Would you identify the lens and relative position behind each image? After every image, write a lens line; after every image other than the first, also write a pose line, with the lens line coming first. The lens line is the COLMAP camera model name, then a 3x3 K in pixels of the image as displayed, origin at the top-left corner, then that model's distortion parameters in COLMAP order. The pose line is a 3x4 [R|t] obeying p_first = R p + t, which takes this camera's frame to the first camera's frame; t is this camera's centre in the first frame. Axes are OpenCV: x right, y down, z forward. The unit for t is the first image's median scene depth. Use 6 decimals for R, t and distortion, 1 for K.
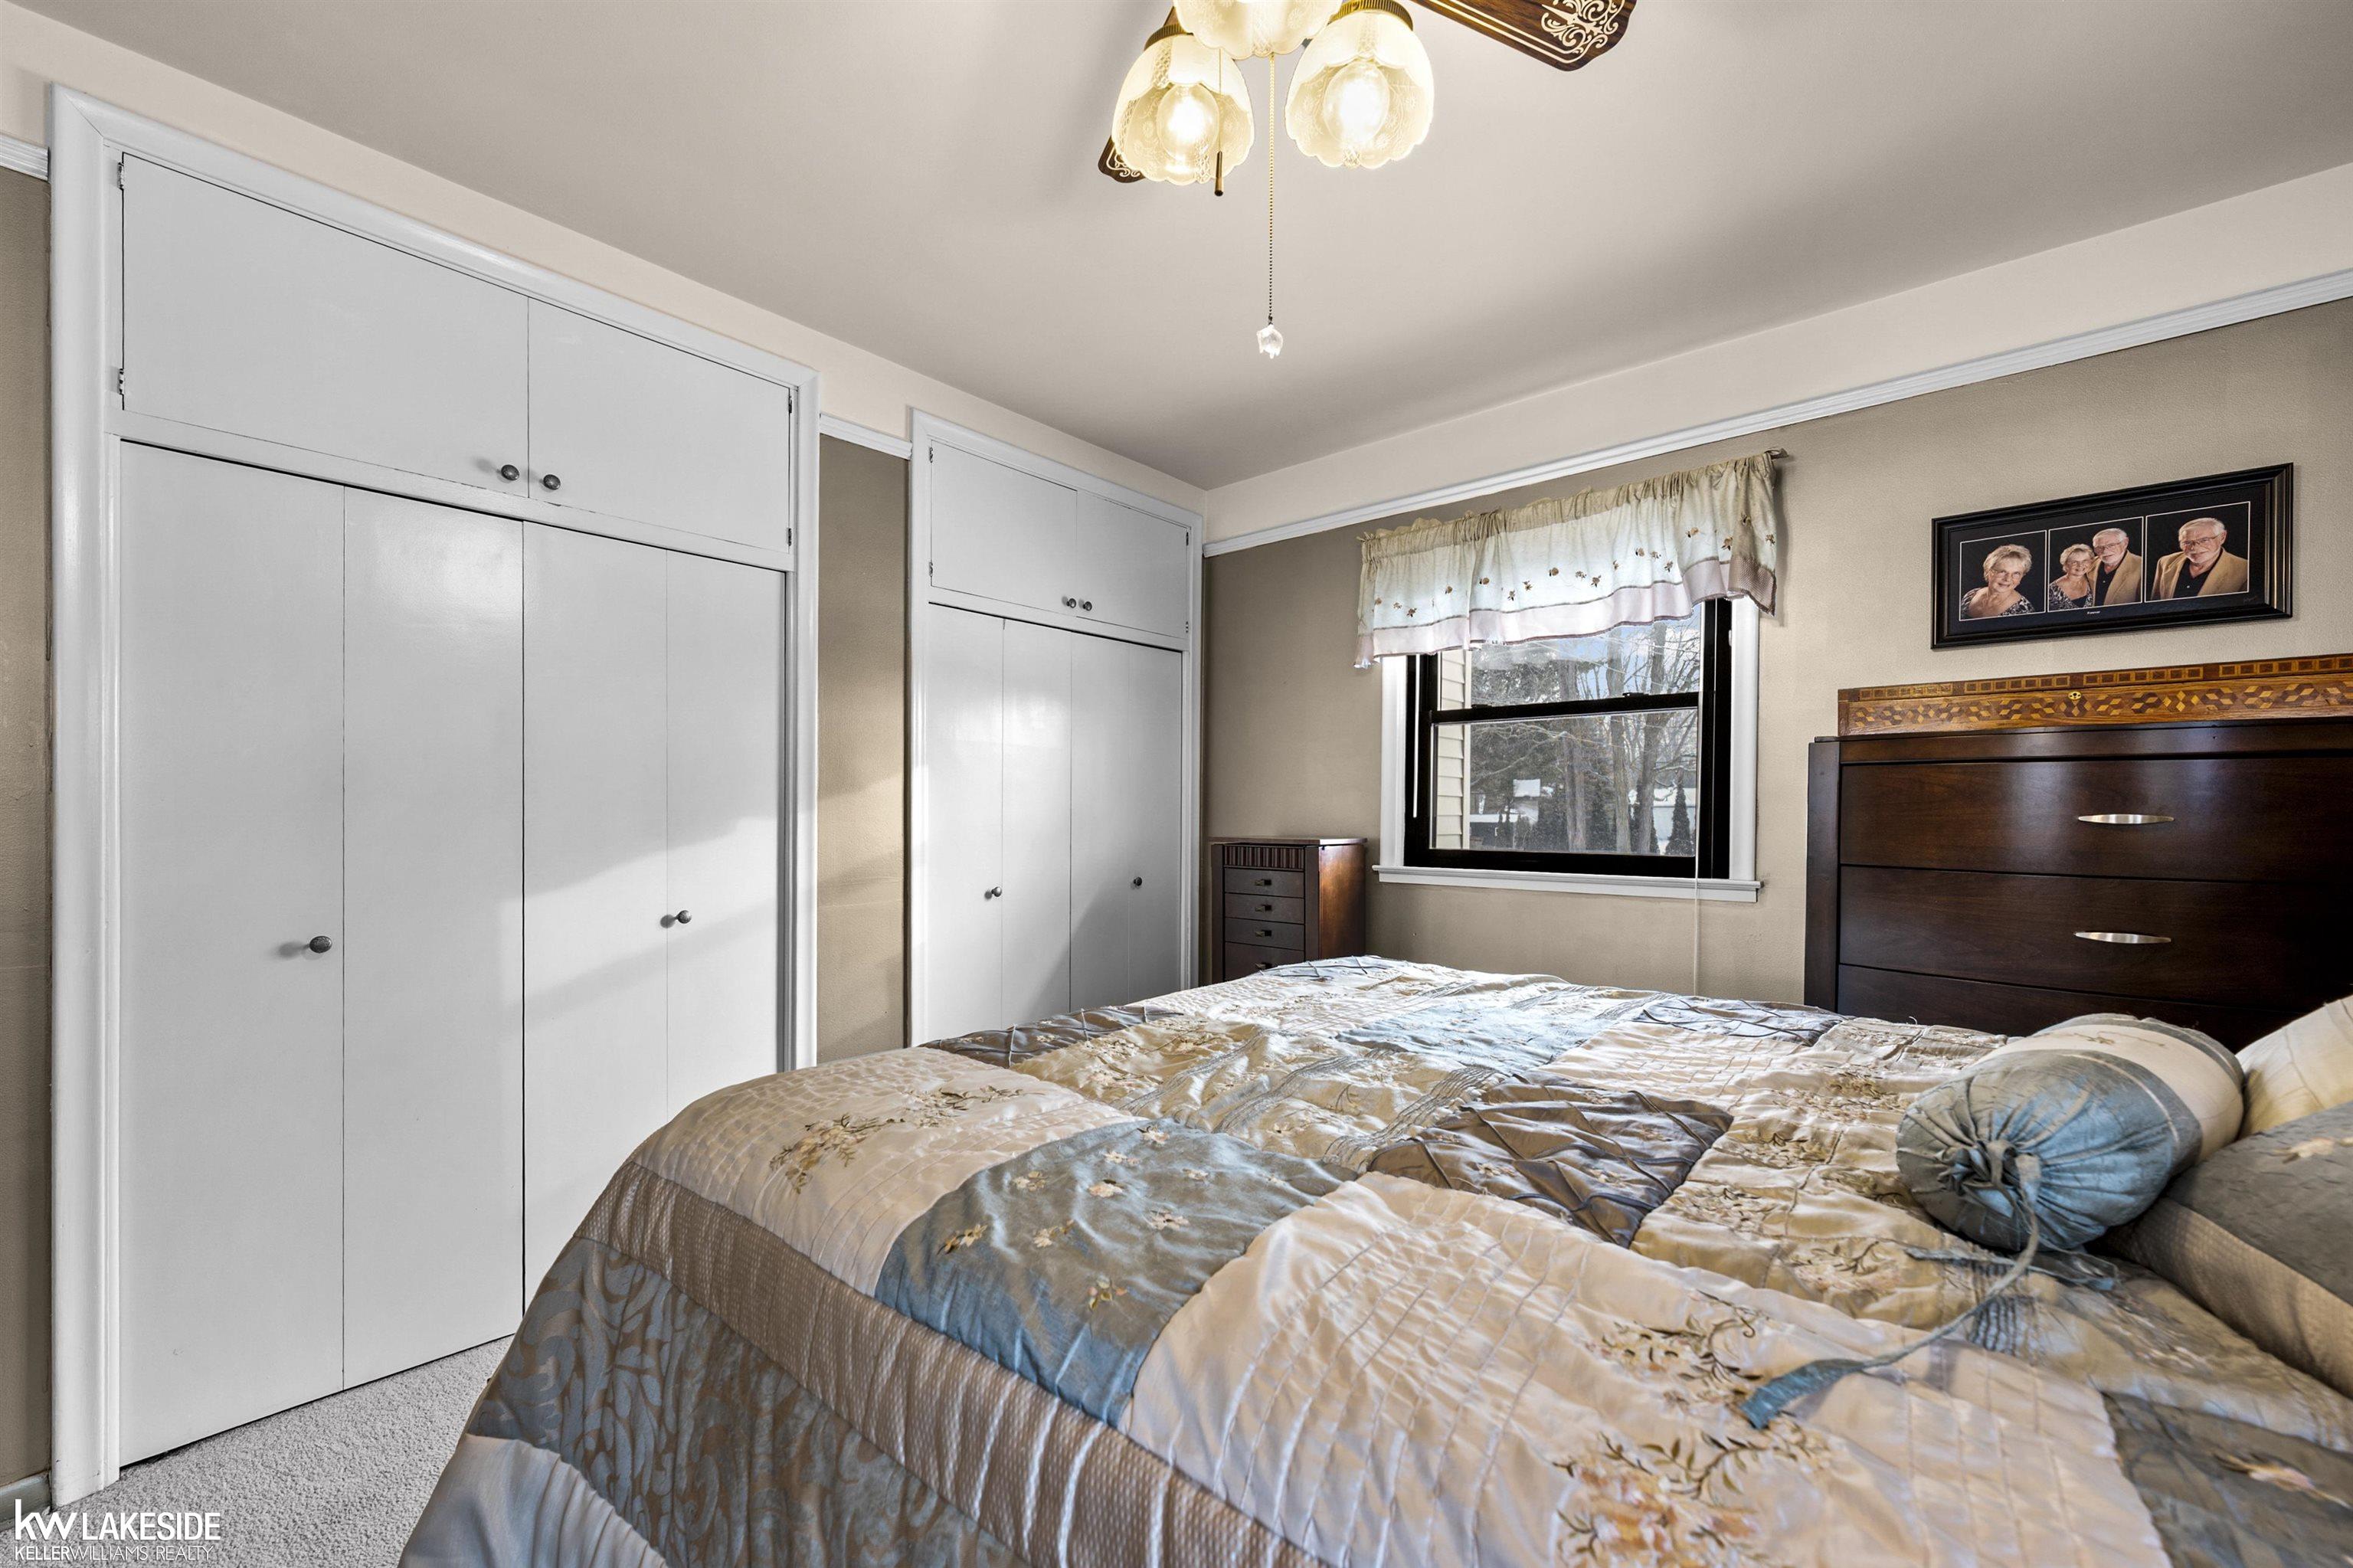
lens RADIAL K [[956.2, 0, 1176.0], [0, 956.2, 821.4], [0, 0, 1]] dist [-0.000041, -0.000017]
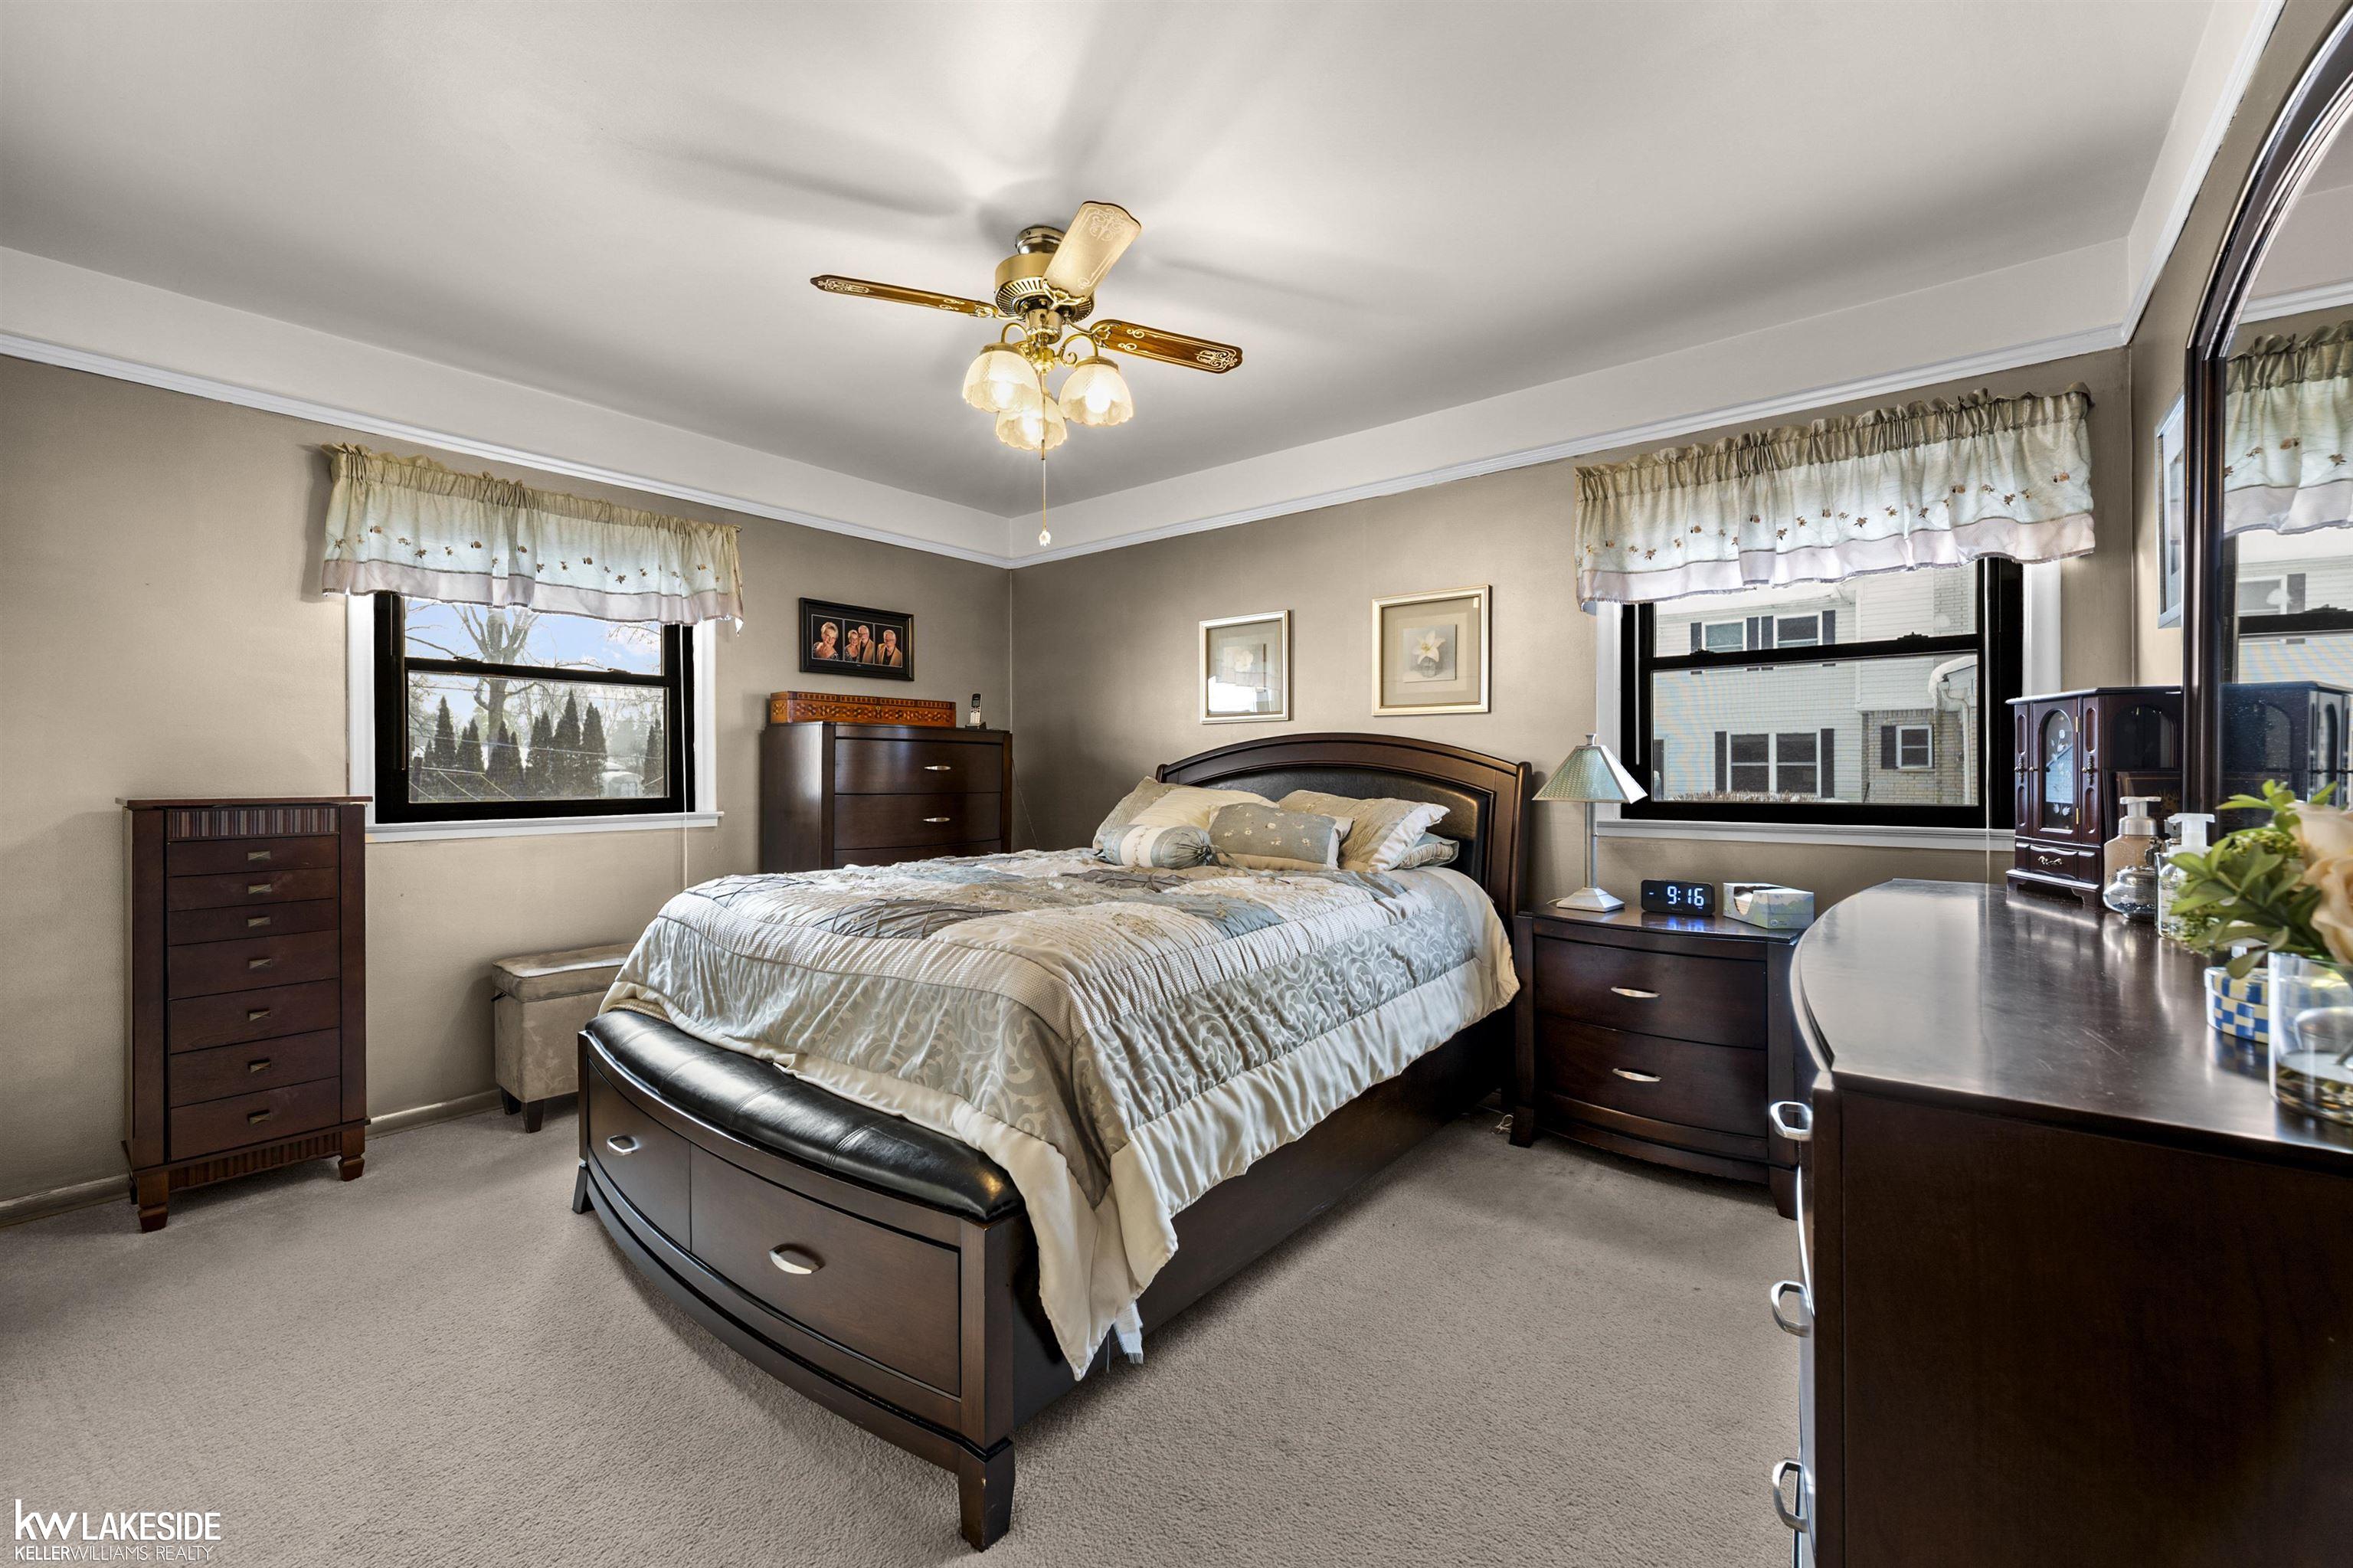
lens RADIAL K [[946.8, 0, 1176.5], [0, 946.8, 784.0], [0, 0, 1]] dist [-0.000105, -0.000016]
pose [[-0.048314, -0.019913, 0.998634, -1.026296], [0.007158, 0.999769, 0.020282, -0.005411], [-0.998807, 0.008128, -0.048160, 0.420195]]
